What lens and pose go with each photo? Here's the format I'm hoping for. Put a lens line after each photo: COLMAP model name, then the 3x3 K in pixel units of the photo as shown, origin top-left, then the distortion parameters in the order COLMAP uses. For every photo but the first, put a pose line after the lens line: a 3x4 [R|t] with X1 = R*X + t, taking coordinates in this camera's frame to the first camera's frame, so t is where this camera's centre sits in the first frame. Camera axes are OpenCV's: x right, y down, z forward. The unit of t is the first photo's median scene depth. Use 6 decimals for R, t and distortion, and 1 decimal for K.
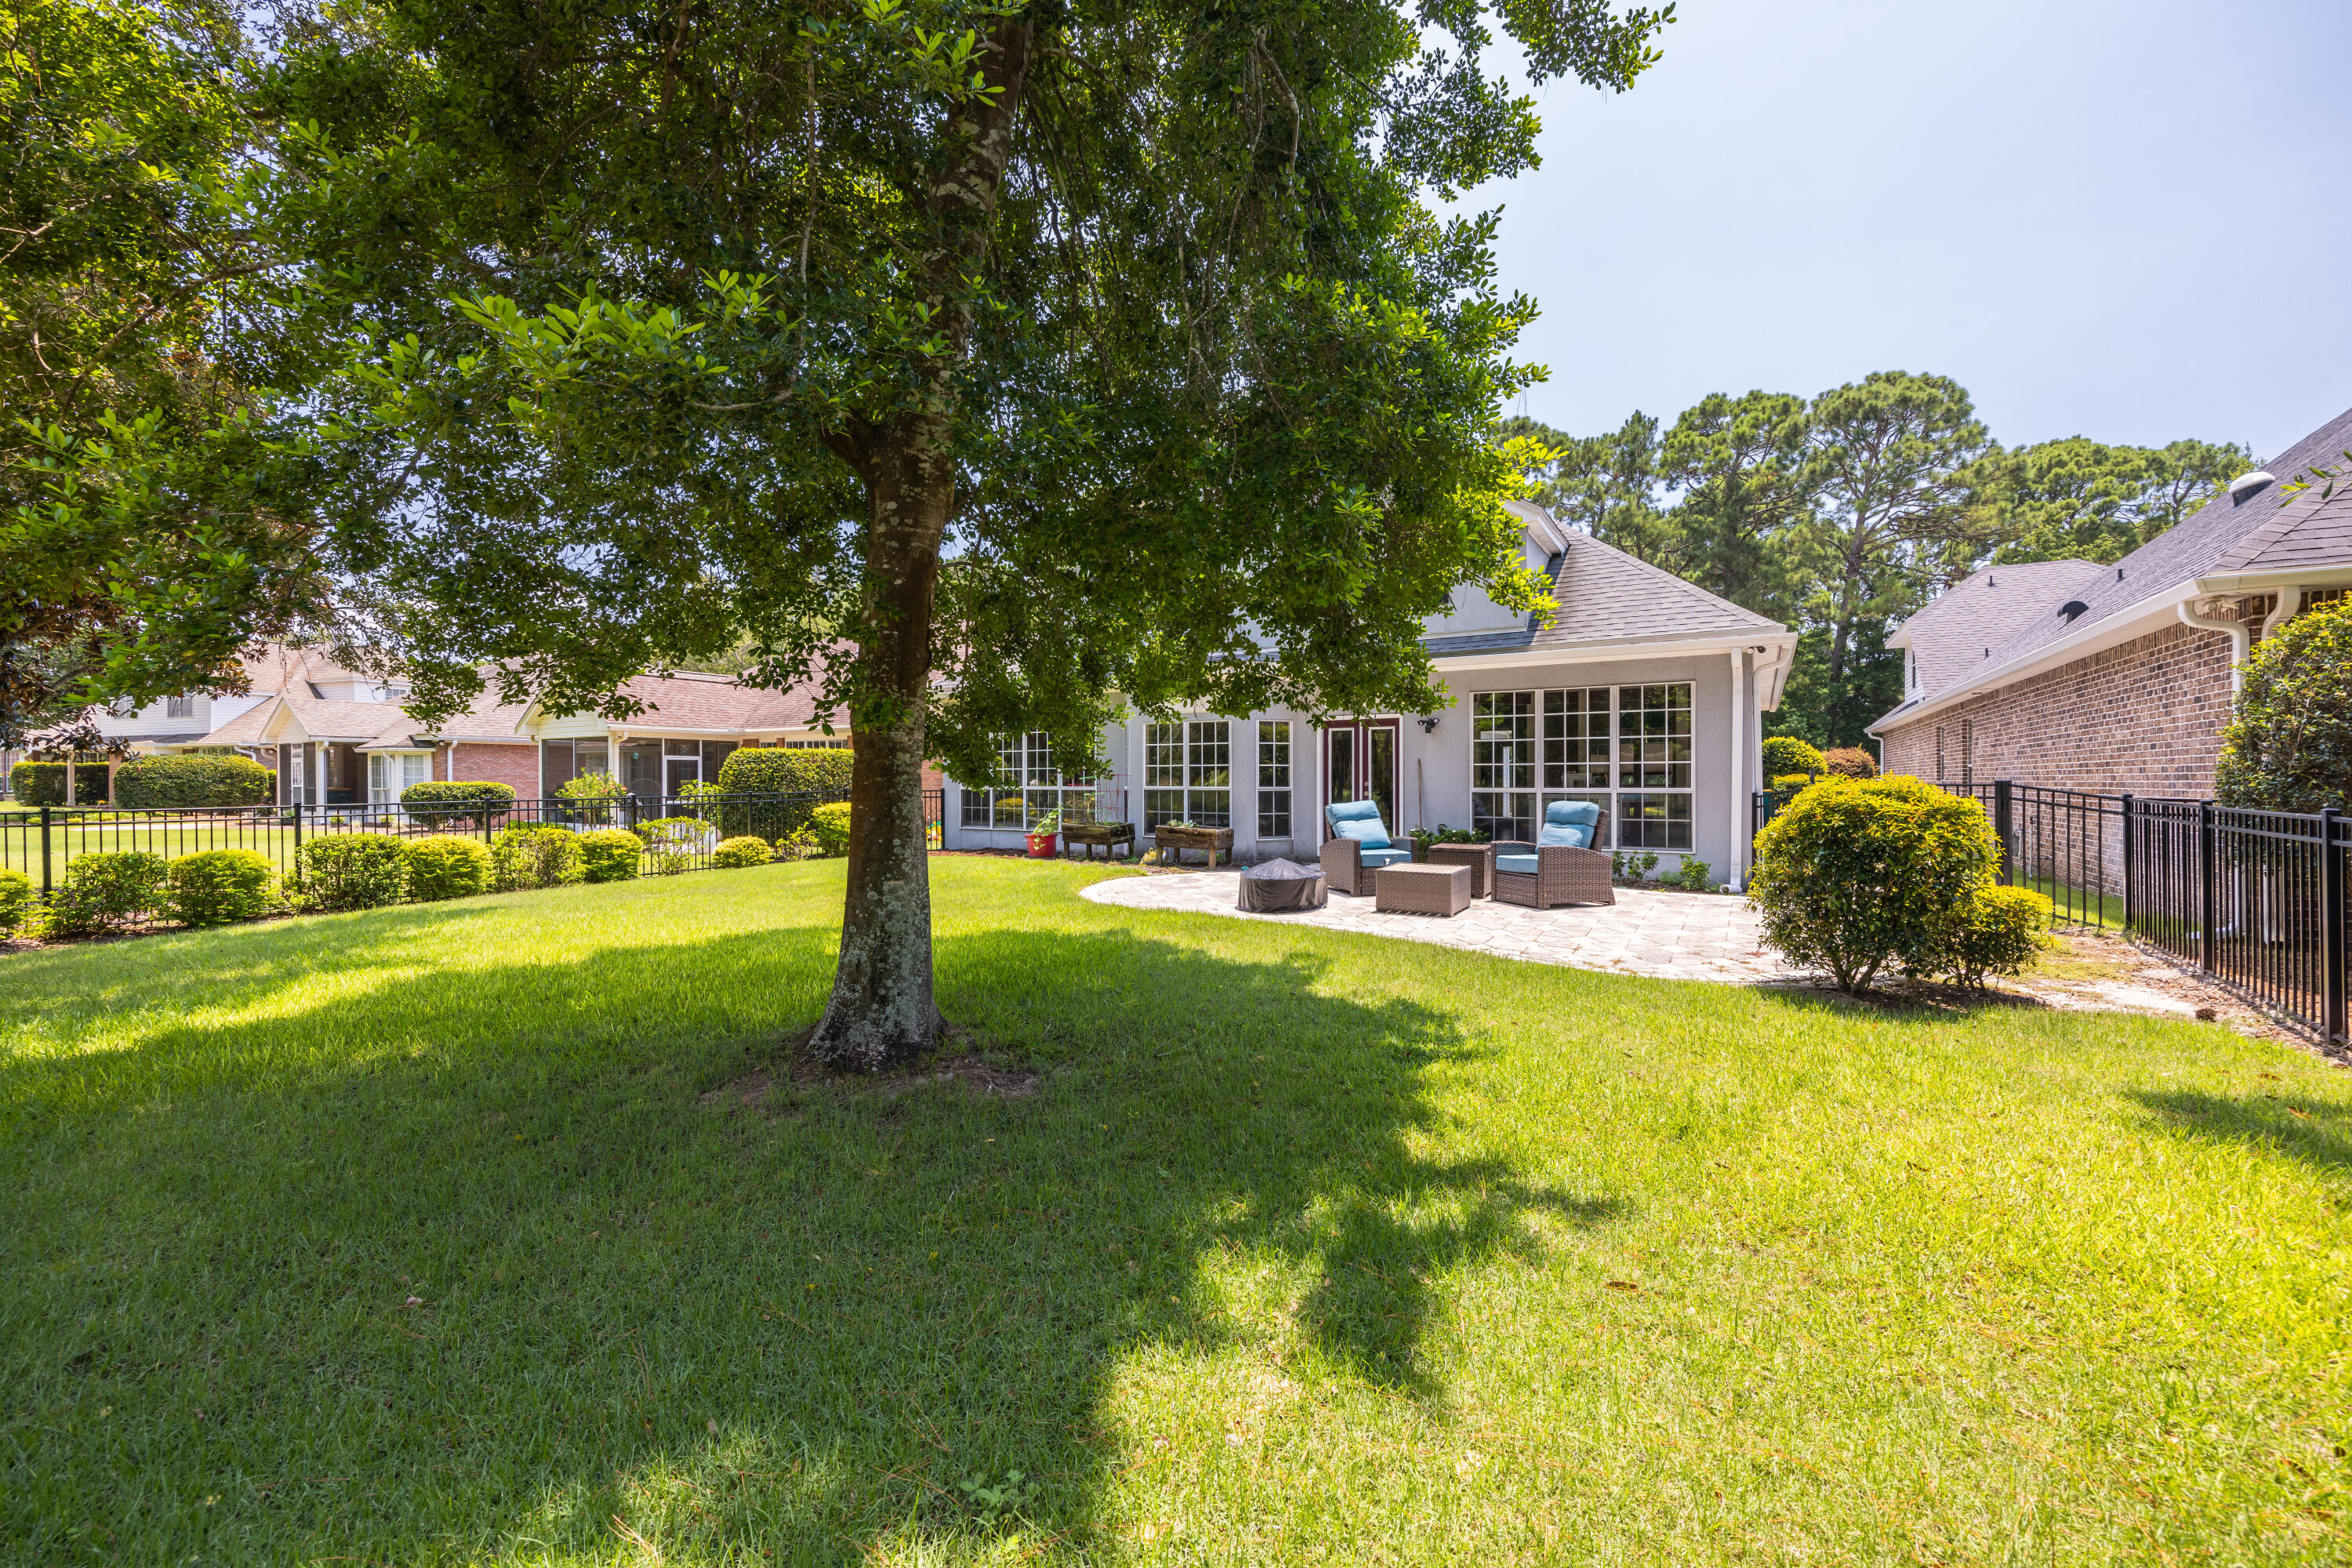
lens RADIAL K [[1038.7, 0, 1166.9], [0, 1038.7, 779.2], [0, 0, 1]] dist [0.001563, -0.000039]
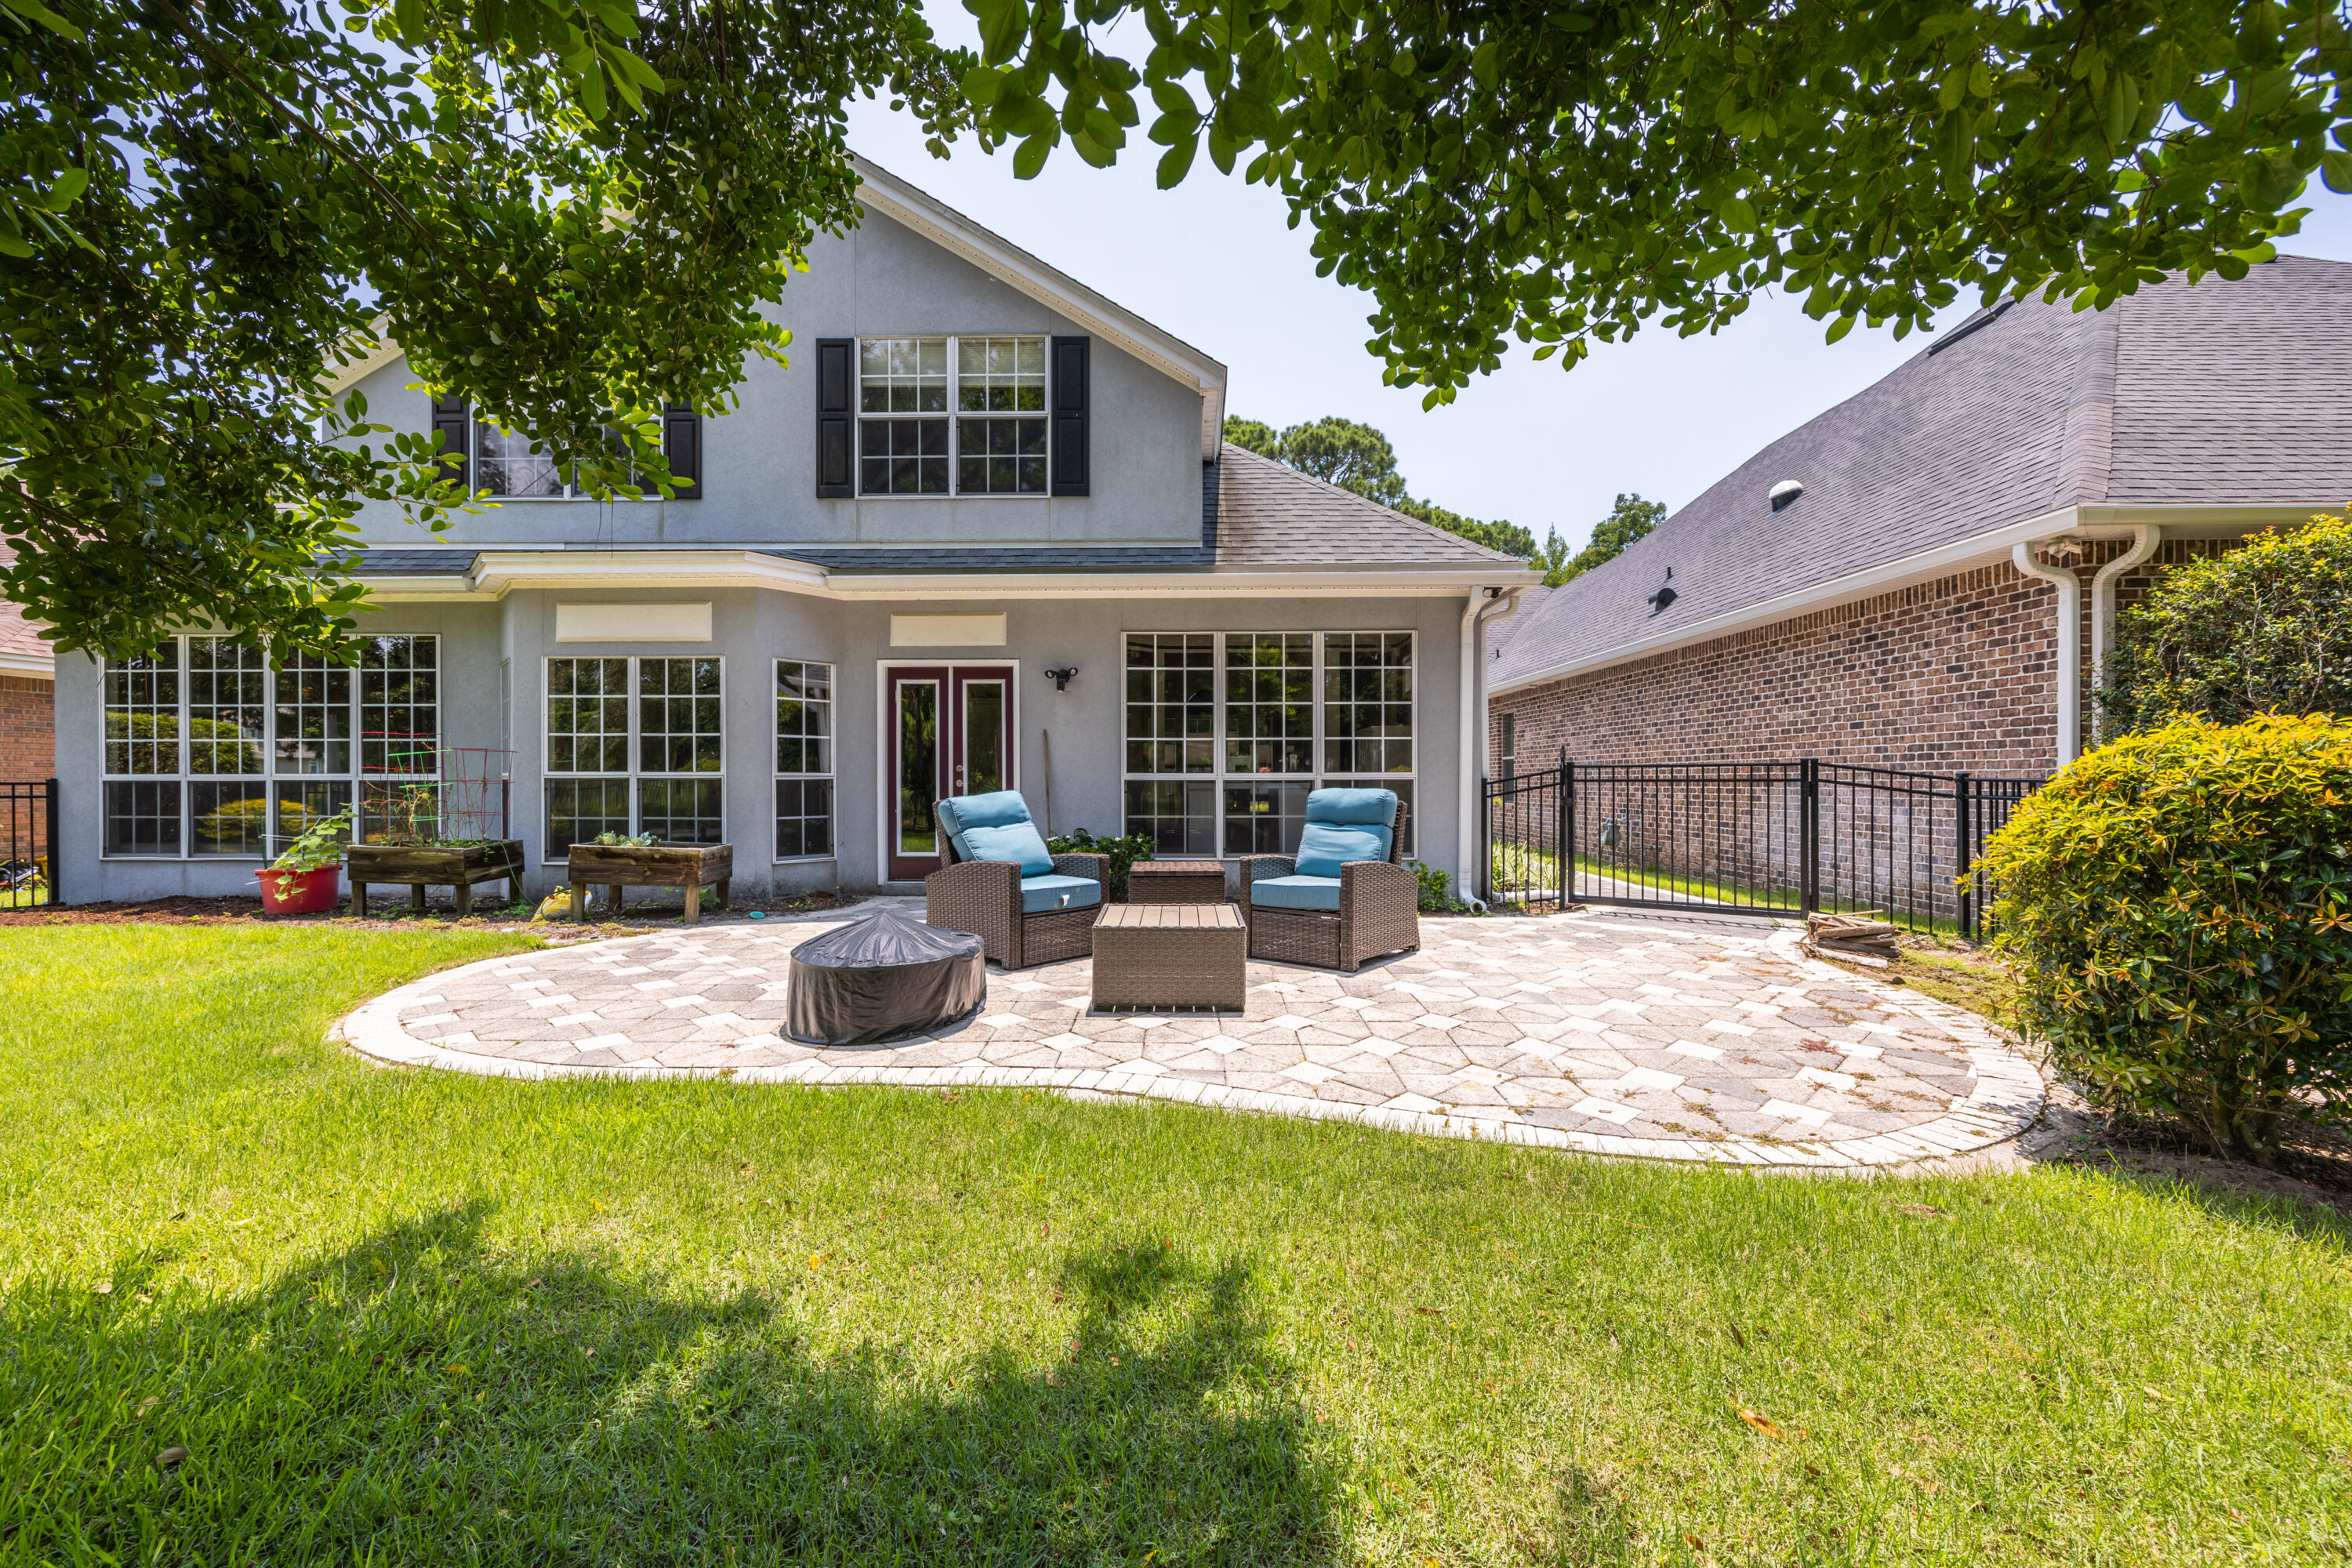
lens RADIAL K [[956.5, 0, 1183.0], [0, 956.5, 781.1], [0, 0, 1]] dist [0.001223, -0.000052]
pose [[0.848202, 0.001043, 0.529672, -0.003916], [0.000289, 0.999997, -0.002431, 0.013464], [-0.529673, 0.002215, 0.848199, 0.411956]]
